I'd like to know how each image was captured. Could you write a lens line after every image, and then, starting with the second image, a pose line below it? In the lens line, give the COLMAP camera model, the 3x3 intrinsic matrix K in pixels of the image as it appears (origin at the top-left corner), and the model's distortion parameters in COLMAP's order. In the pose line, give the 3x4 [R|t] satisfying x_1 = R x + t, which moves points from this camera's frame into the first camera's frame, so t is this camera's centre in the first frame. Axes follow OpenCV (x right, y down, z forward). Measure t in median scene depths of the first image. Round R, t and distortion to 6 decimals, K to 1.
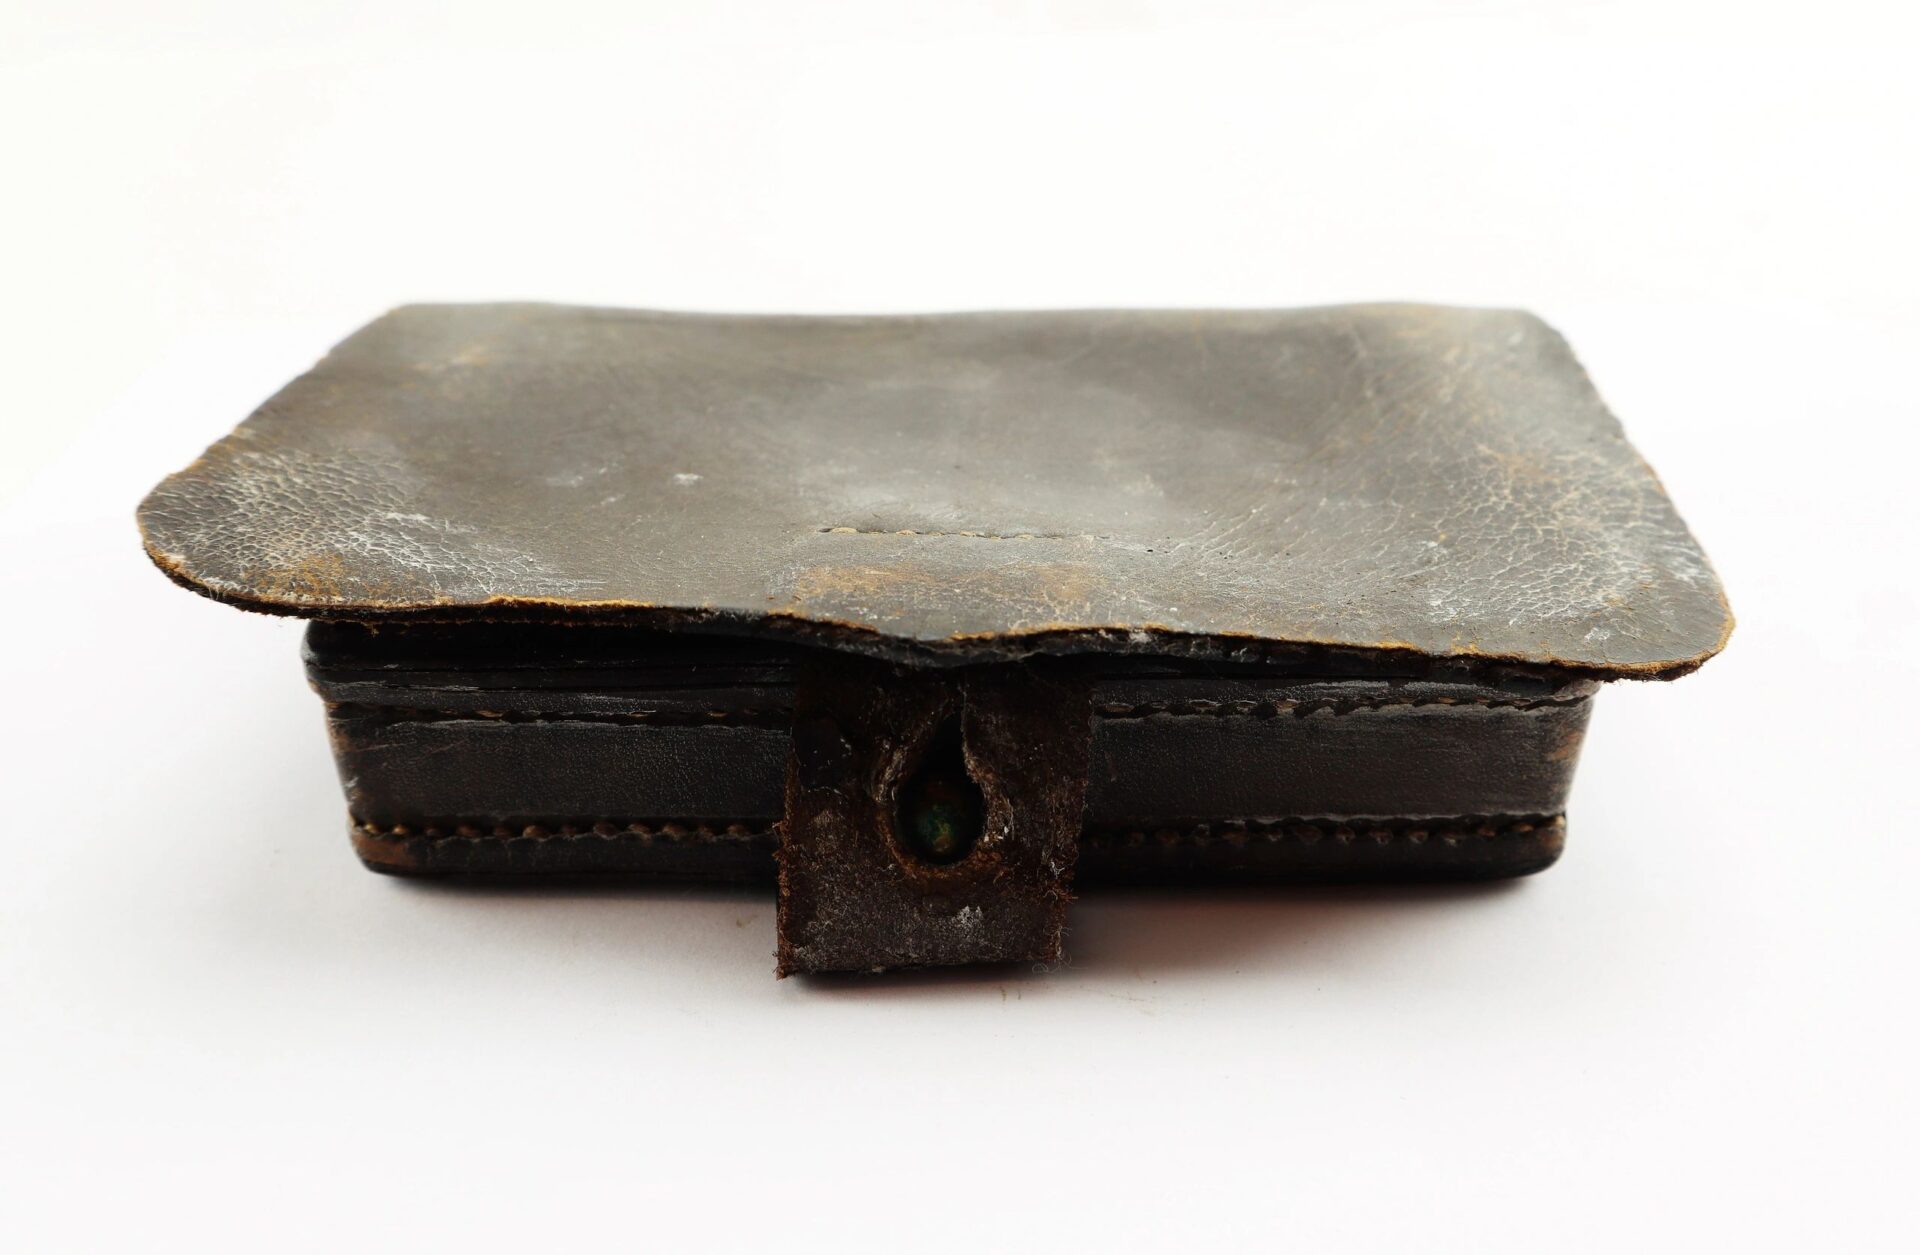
lens RADIAL K [[1000.9, 0, 971.6], [0, 1000.9, 627.1], [0, 0, 1]] dist [-0.029315, 0.001909]
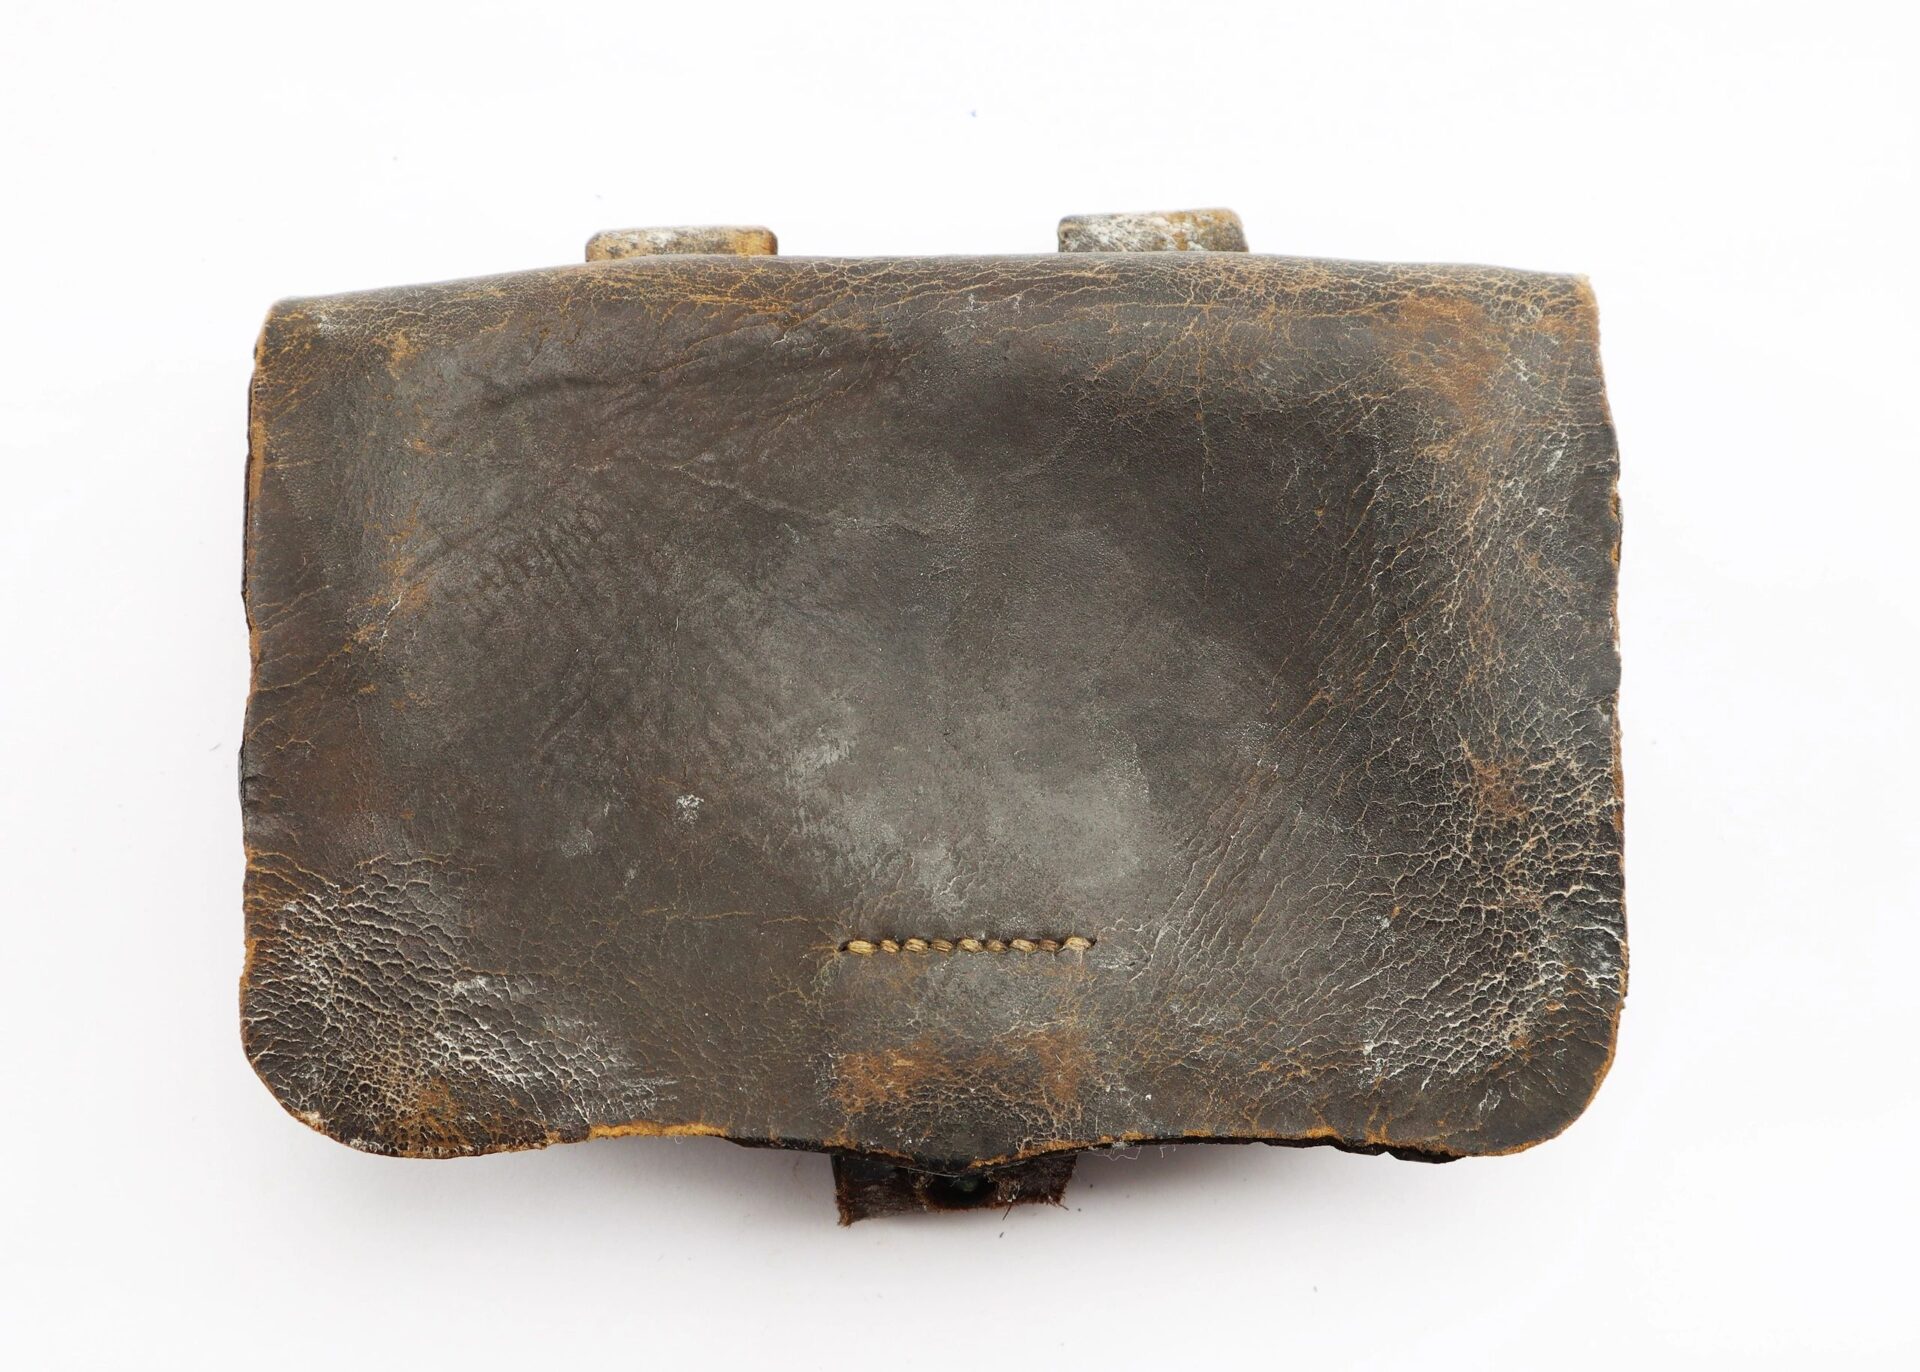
lens RADIAL K [[1131.3, 0, 951.8], [0, 1131.3, 686.4], [0, 0, 1]] dist [-0.000124, -0.002196]
pose [[0.998543, -0.053469, 0.007220, -0.019035], [0.042539, 0.862509, 0.504251, -0.974797], [-0.033189, -0.503209, 0.863527, 0.049723]]
